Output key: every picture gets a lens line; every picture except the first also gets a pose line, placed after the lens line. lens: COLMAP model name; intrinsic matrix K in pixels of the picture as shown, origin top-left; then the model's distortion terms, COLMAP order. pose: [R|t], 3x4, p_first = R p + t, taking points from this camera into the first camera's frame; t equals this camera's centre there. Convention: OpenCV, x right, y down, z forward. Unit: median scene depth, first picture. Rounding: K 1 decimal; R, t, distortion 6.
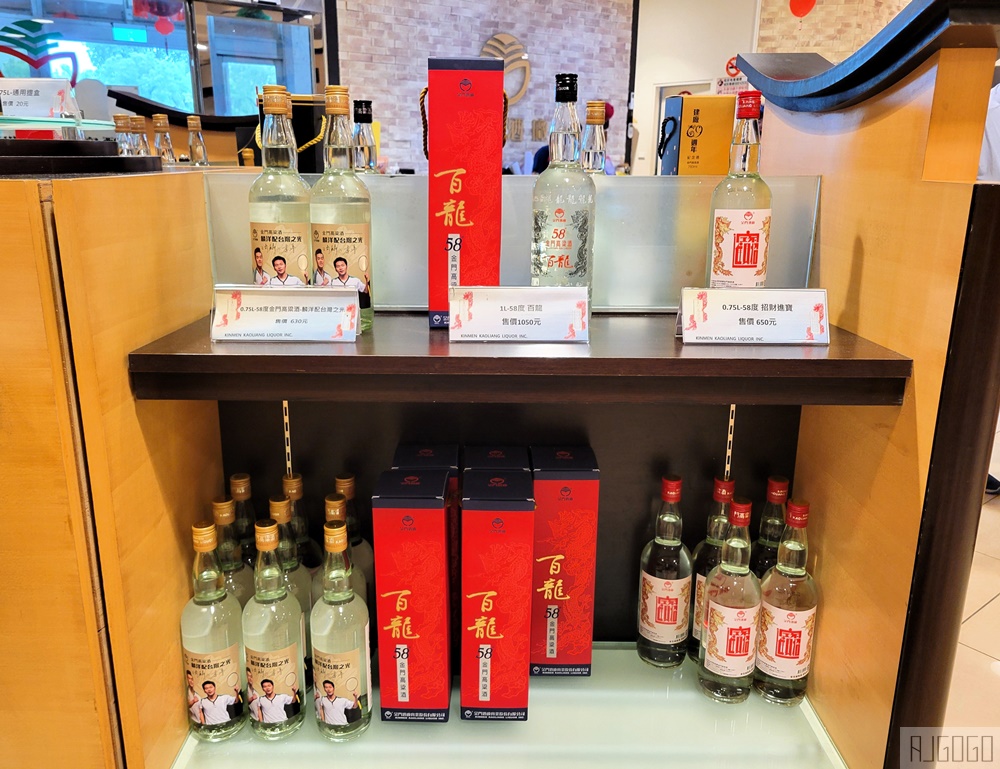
lens RADIAL K [[799.2, 0, 502.1], [0, 799.2, 362.2], [0, 0, 1]] dist [0.024221, -0.006288]
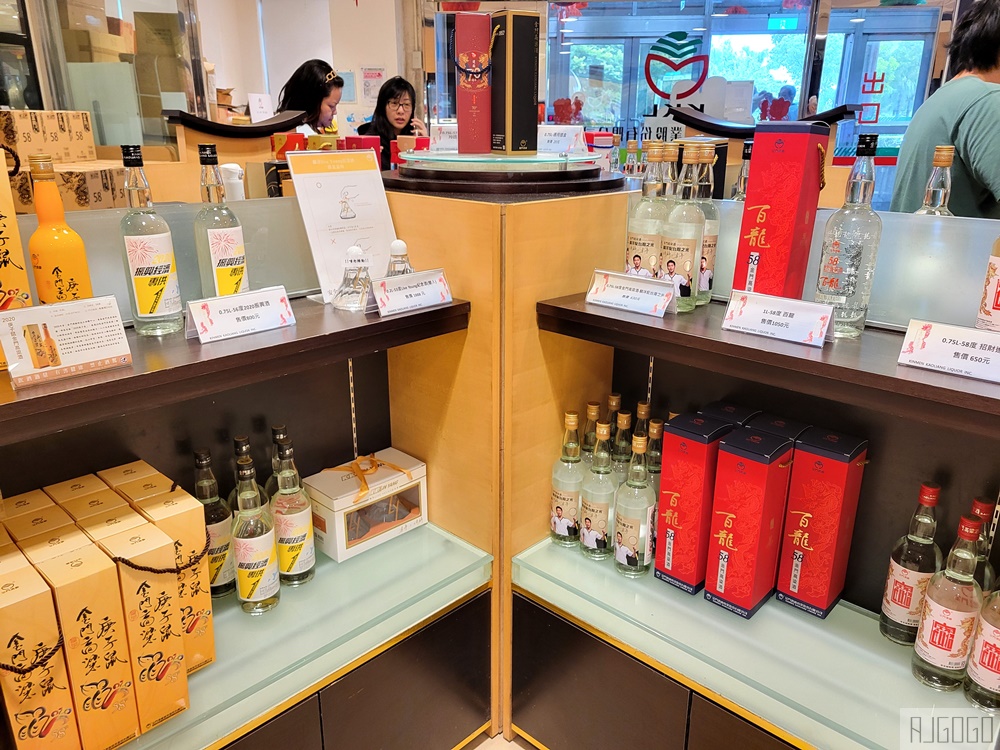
lens RADIAL K [[765.3, 0, 500.9], [0, 765.3, 376.6], [0, 0, 1]] dist [0.014232, -0.006648]
pose [[0.723386, 0.215601, -0.655919, 0.513279], [-0.174183, 0.976254, 0.128796, -0.044865], [0.668112, 0.021081, 0.743762, -0.250364]]
